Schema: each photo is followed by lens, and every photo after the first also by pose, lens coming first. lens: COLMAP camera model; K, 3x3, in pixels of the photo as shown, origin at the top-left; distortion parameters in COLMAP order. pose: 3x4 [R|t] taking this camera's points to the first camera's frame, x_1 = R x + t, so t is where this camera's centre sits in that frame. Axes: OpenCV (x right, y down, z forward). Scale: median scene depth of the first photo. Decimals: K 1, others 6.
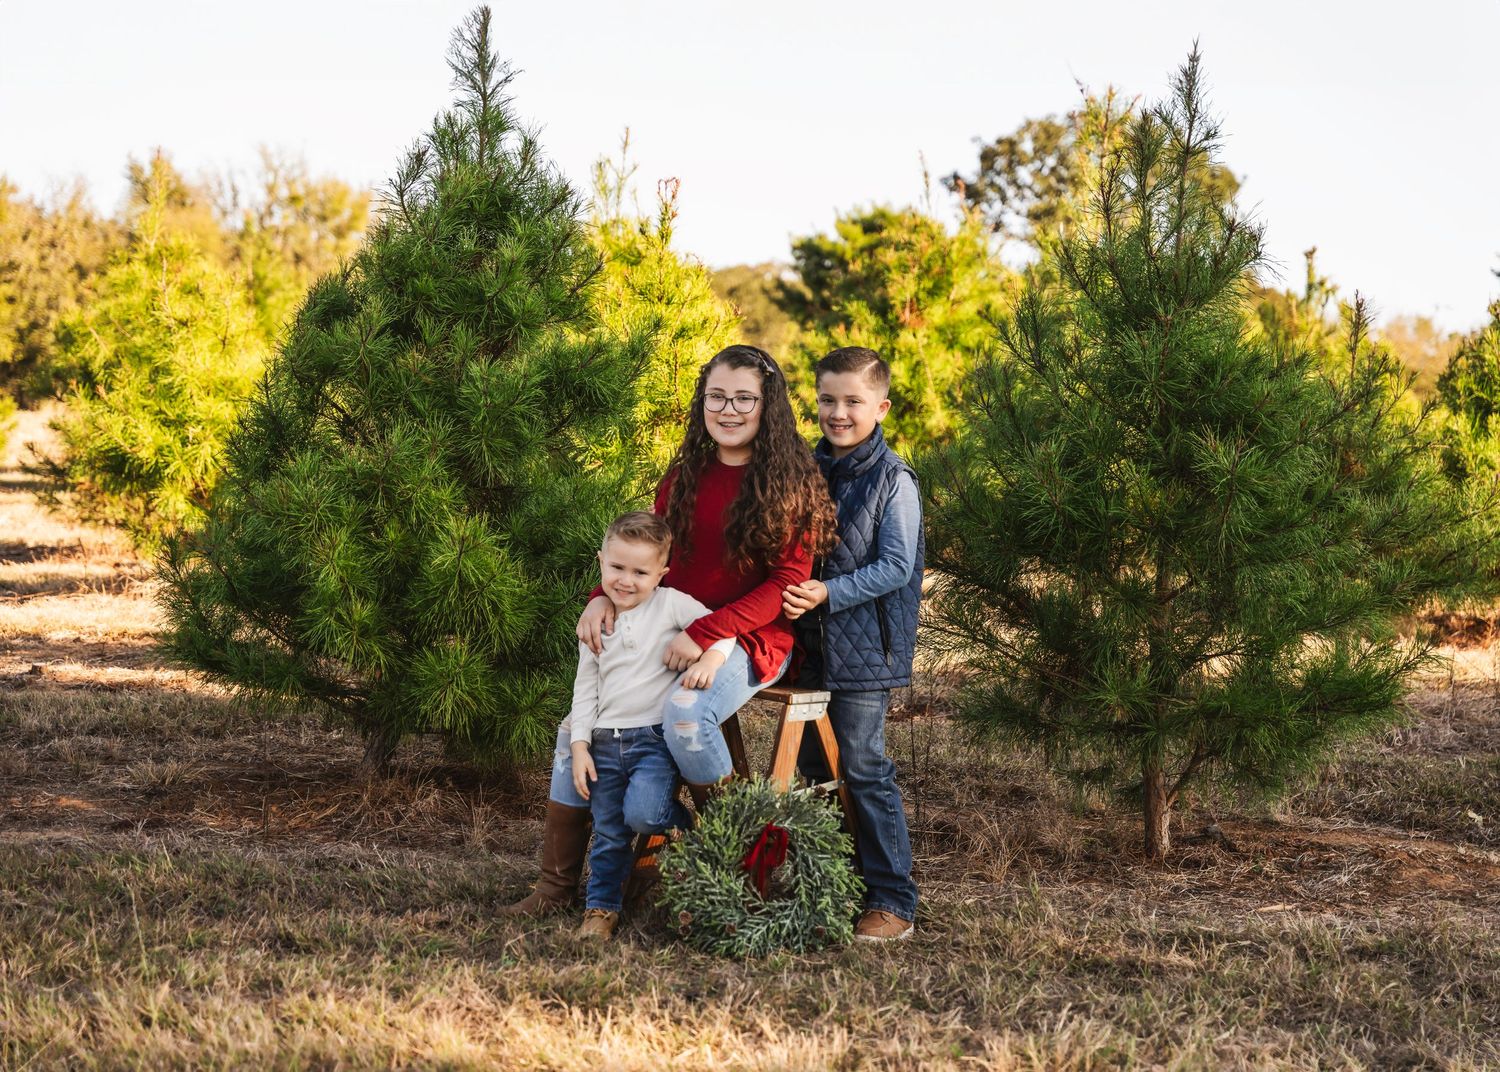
lens RADIAL K [[3042.8, 0, 755.3], [0, 3042.8, 572.4], [0, 0, 1]] dist [0.098805, 0.230463]
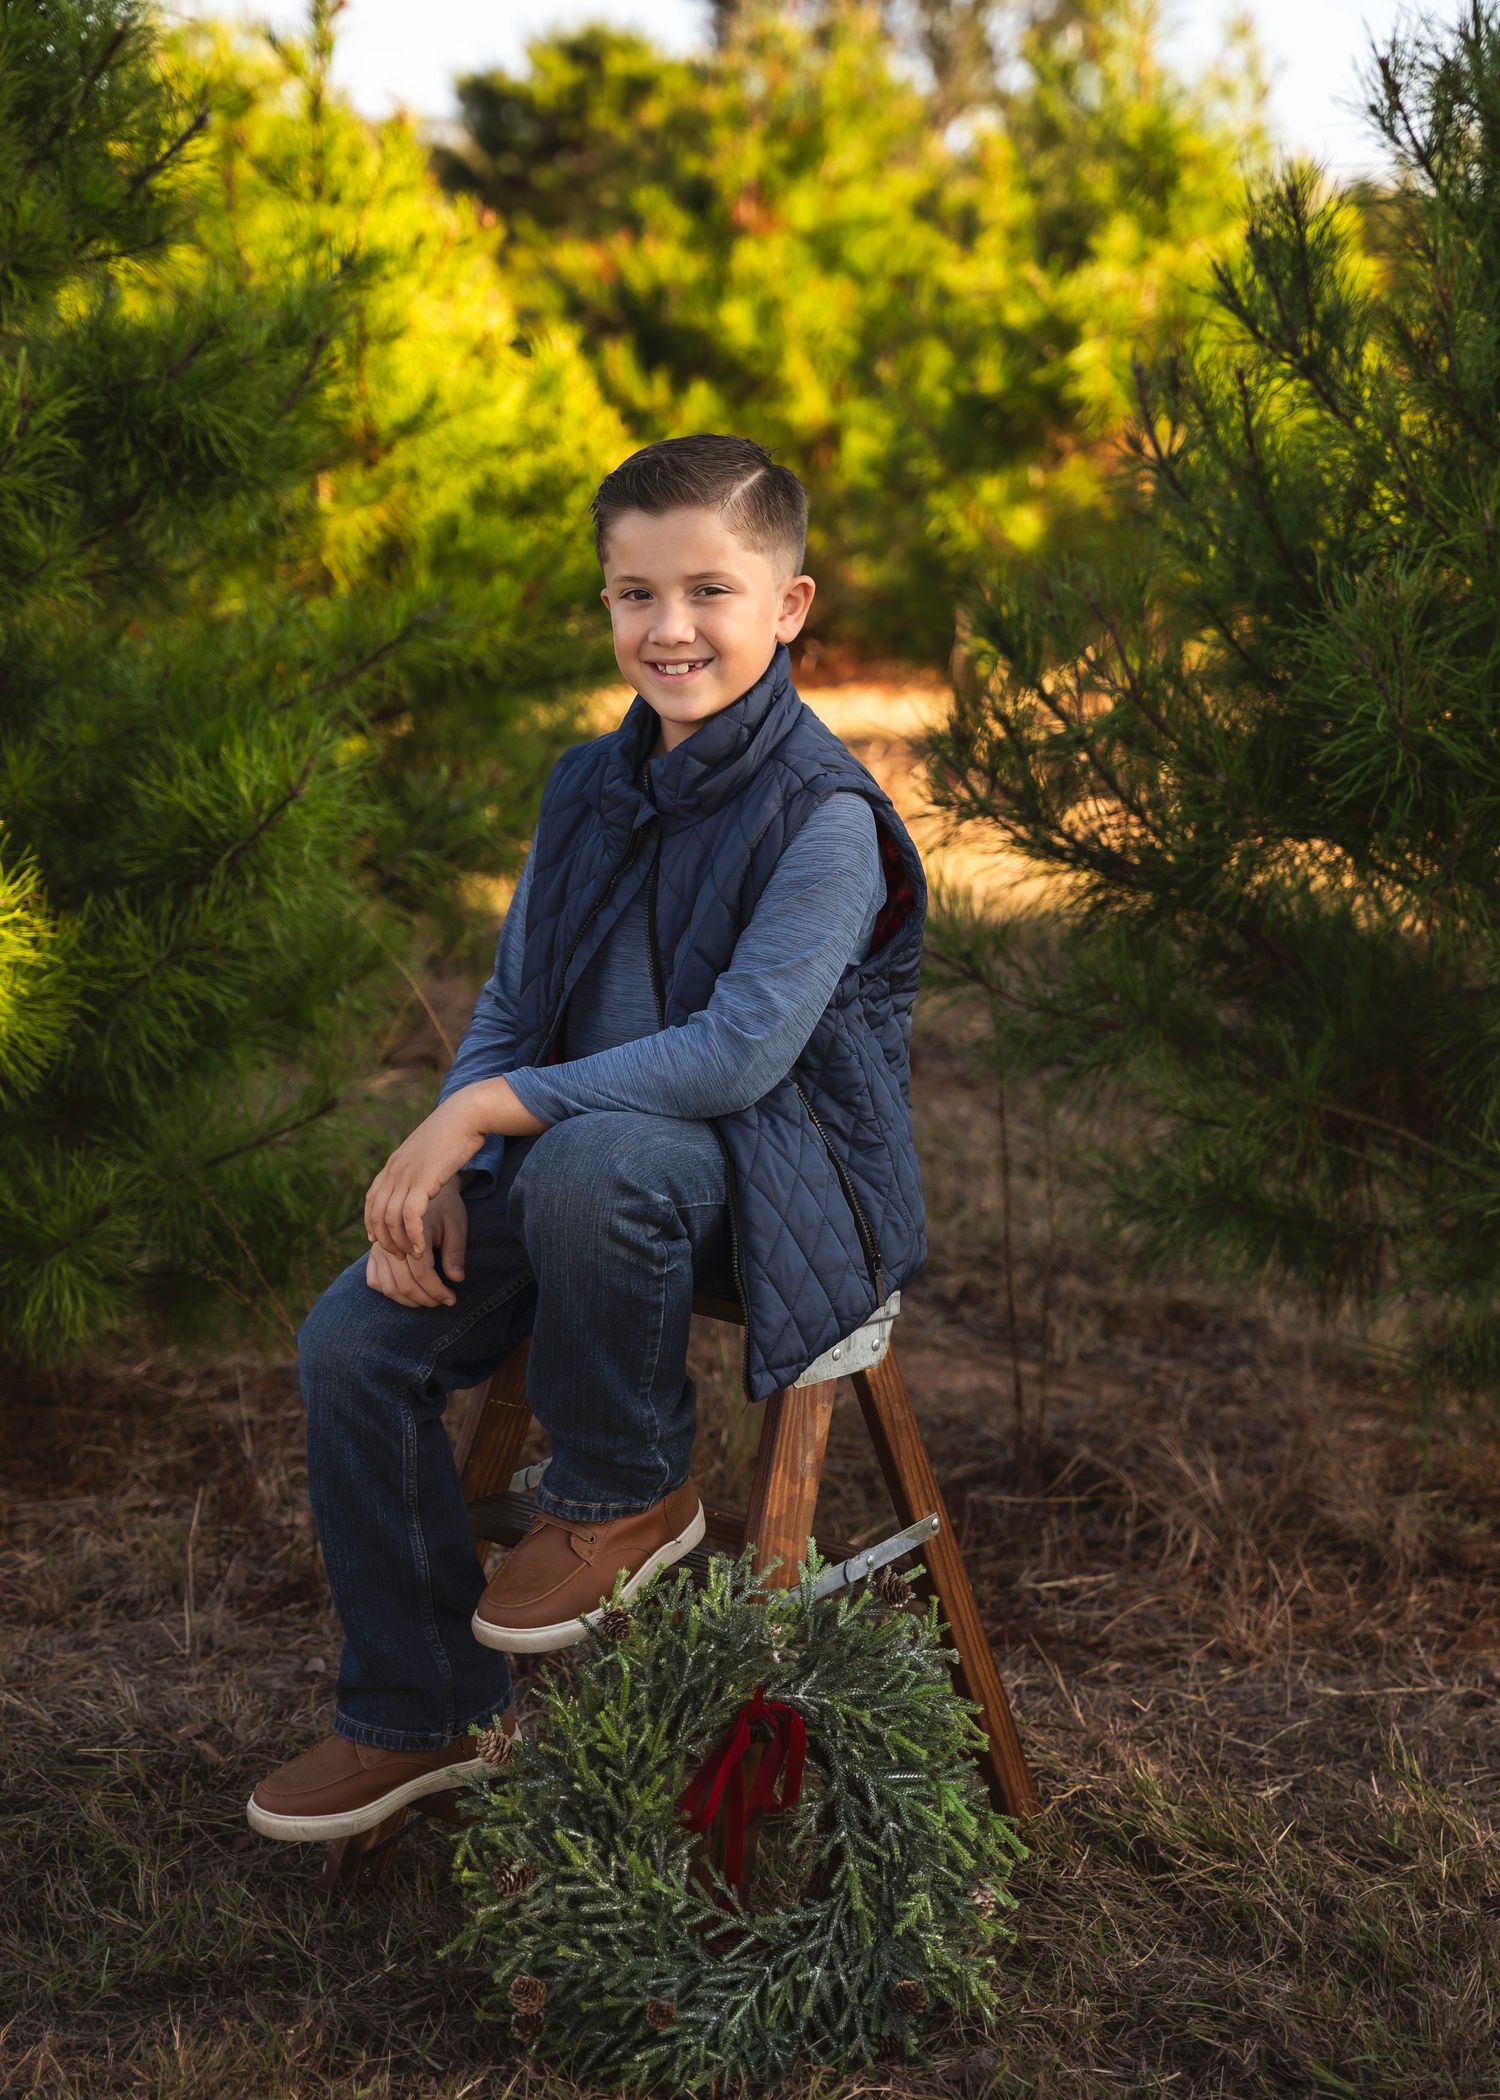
lens RADIAL K [[4229.4, 0, 781.2], [0, 4229.4, 923.1], [0, 0, 1]] dist [0.244062, -0.122199]
pose [[0.995238, -0.026044, 0.093927, -0.031317], [0.017873, 0.996065, 0.086808, -0.043016], [-0.095818, -0.084716, 0.991787, 0.428407]]
